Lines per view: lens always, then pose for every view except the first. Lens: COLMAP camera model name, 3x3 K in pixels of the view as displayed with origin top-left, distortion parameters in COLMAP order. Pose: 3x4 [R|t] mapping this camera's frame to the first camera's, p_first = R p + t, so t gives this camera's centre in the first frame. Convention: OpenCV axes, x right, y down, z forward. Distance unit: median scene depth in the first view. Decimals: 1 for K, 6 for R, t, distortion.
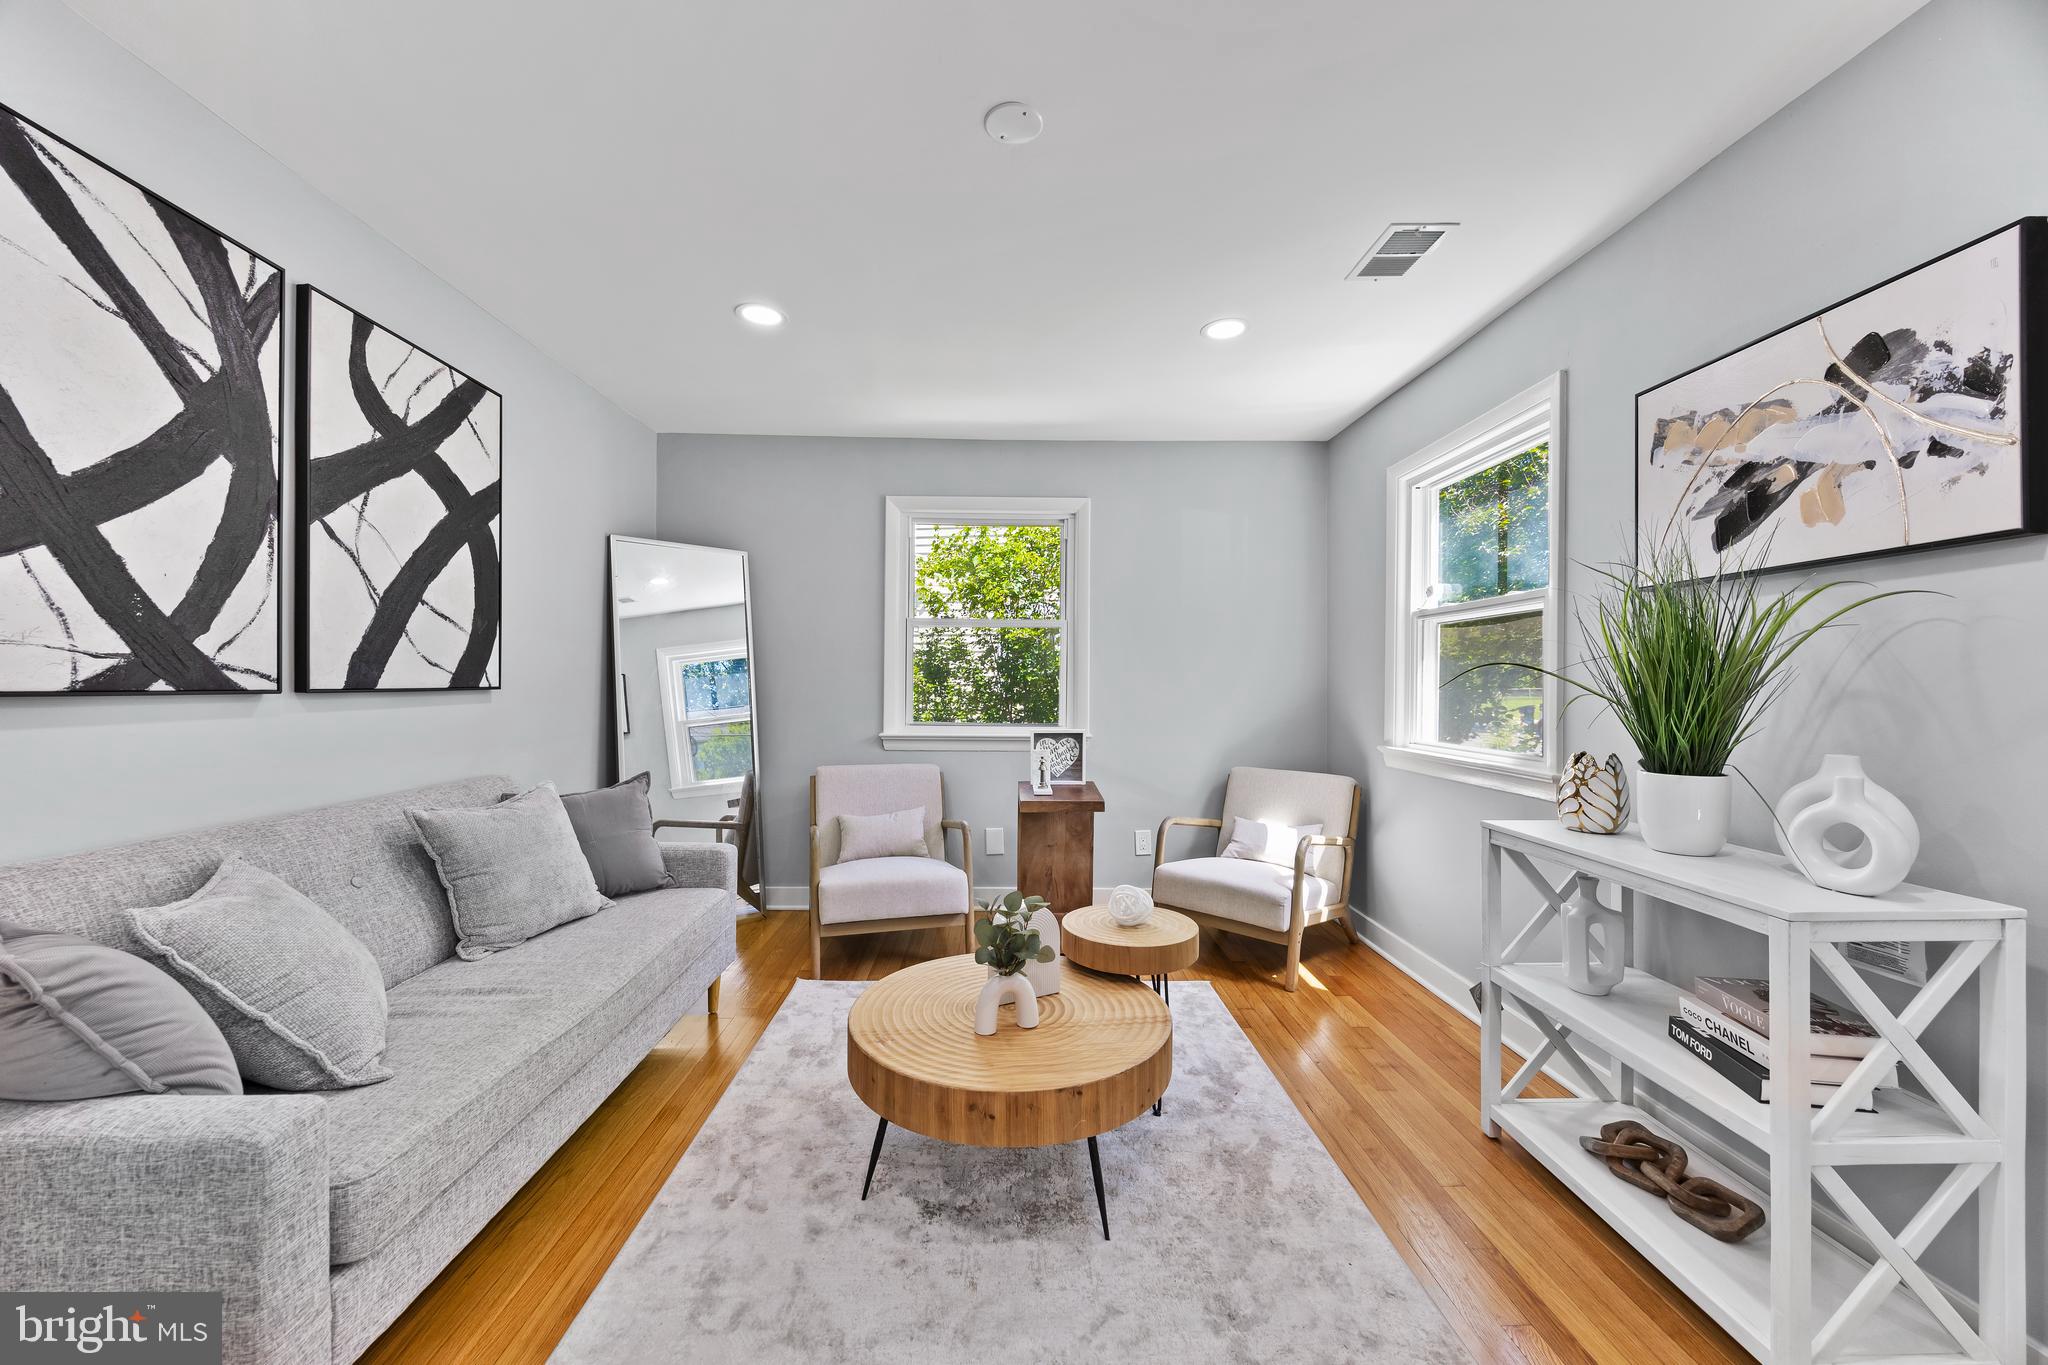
lens RADIAL K [[774.7, 0, 1013.7], [0, 774.7, 682.2], [0, 0, 1]] dist [-0.005864, 0.000313]
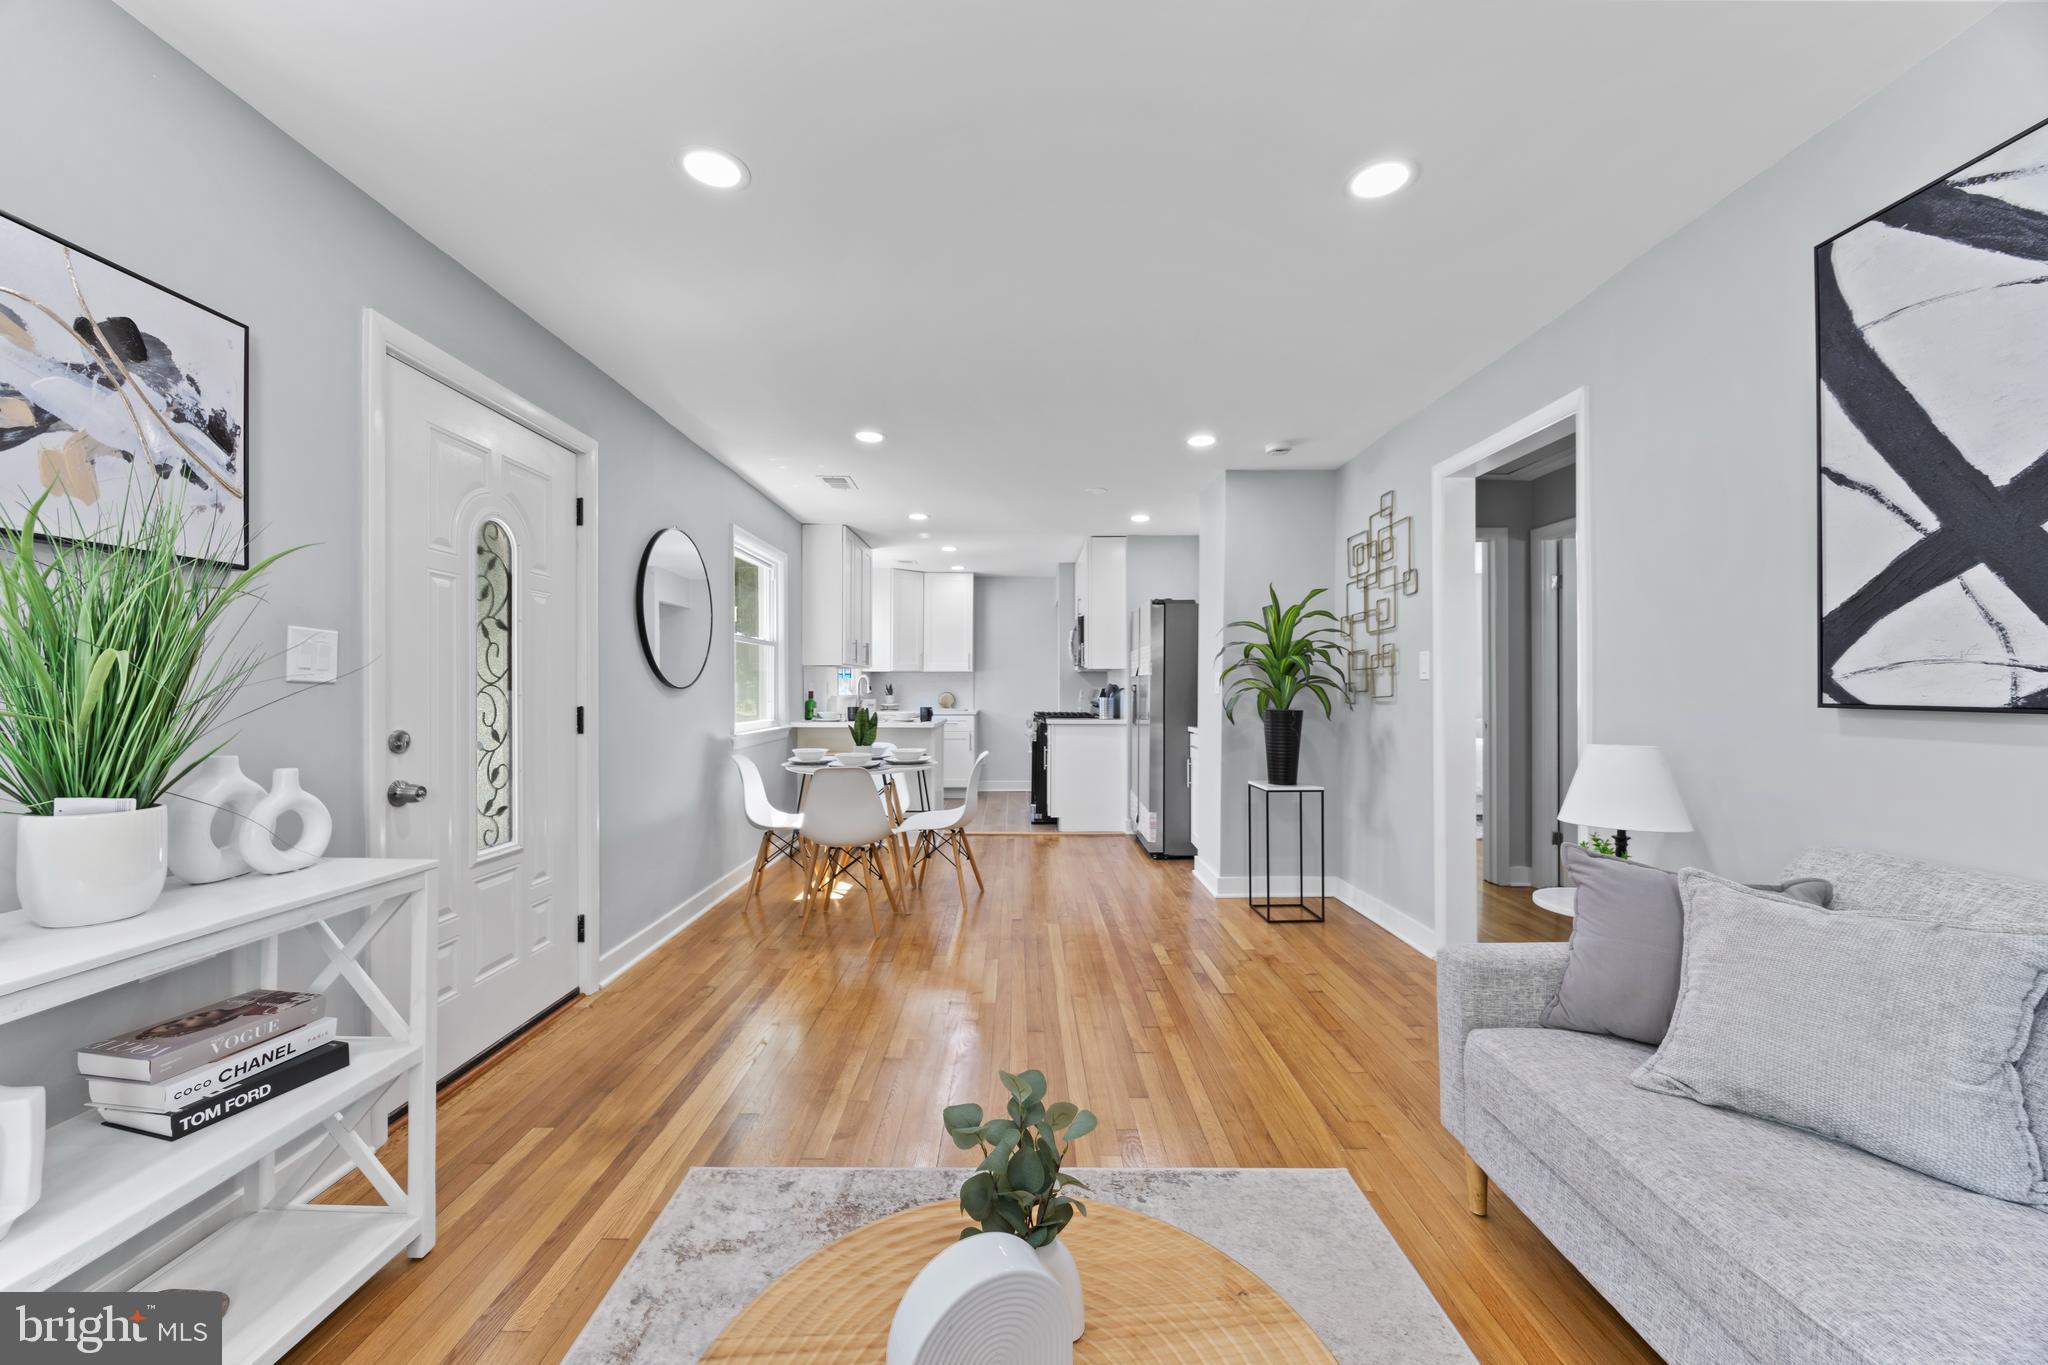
lens RADIAL K [[788.4, 0, 1030.2], [0, 788.4, 688.1], [0, 0, 1]] dist [-0.000002, 0.000065]
pose [[-0.999955, -0.007355, 0.006068, -0.010097], [-0.007374, 0.999968, -0.003081, -0.000549], [-0.006045, -0.003125, -0.999977, 1.521291]]
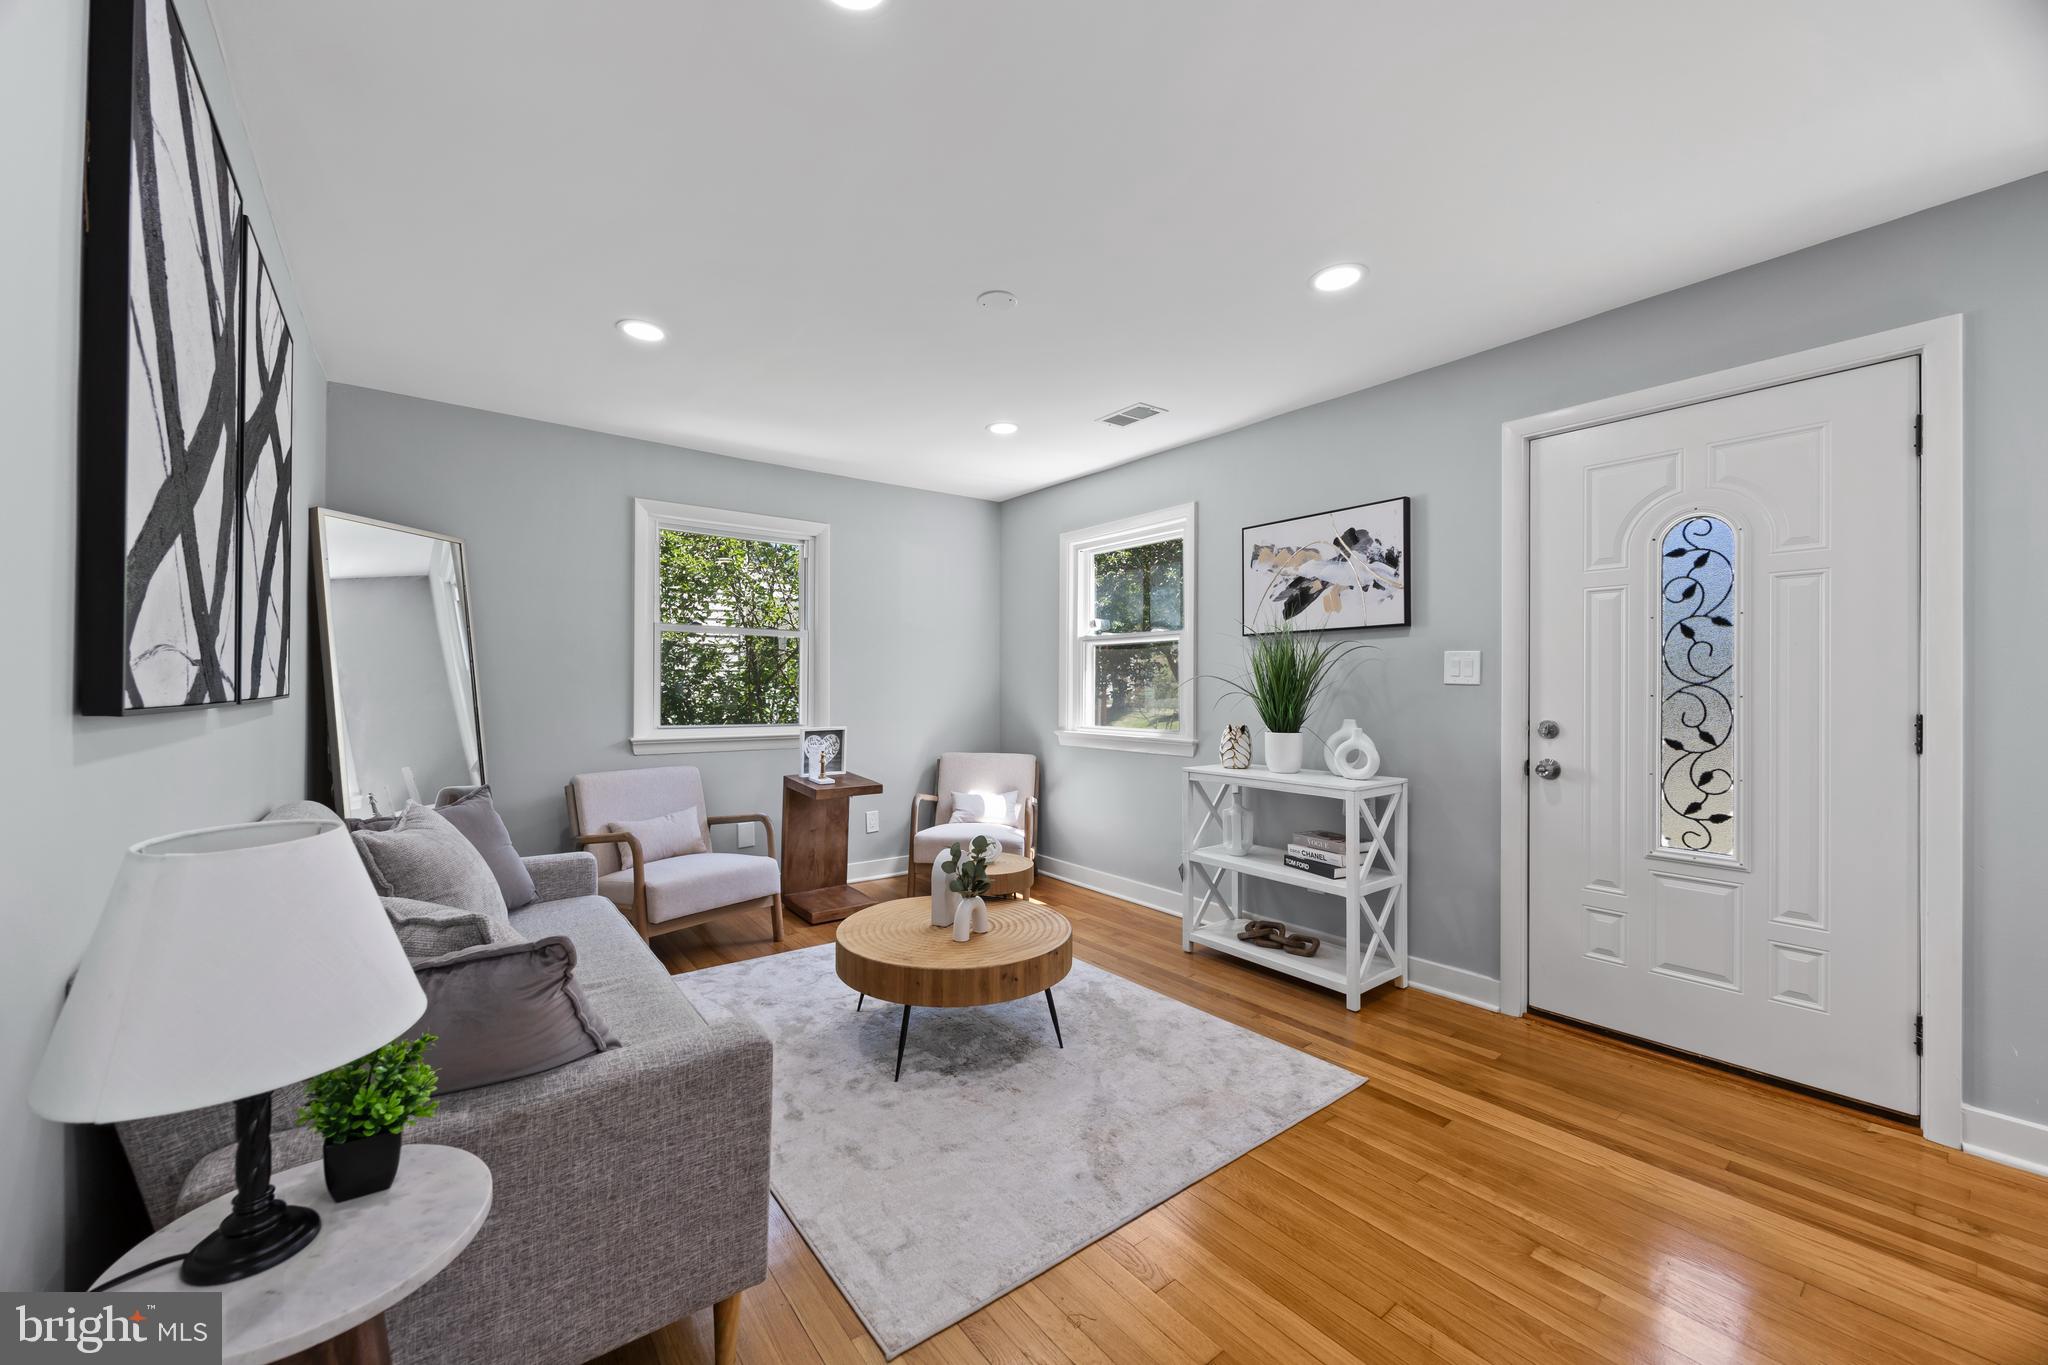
lens RADIAL K [[774.7, 0, 1013.7], [0, 774.7, 682.2], [0, 0, 1]] dist [-0.005864, 0.000313]
pose [[0.807912, -0.000387, 0.589304, -0.751671], [0.001060, 0.999999, -0.000796, -0.008599], [-0.589303, 0.001268, 0.807911, -0.169293]]
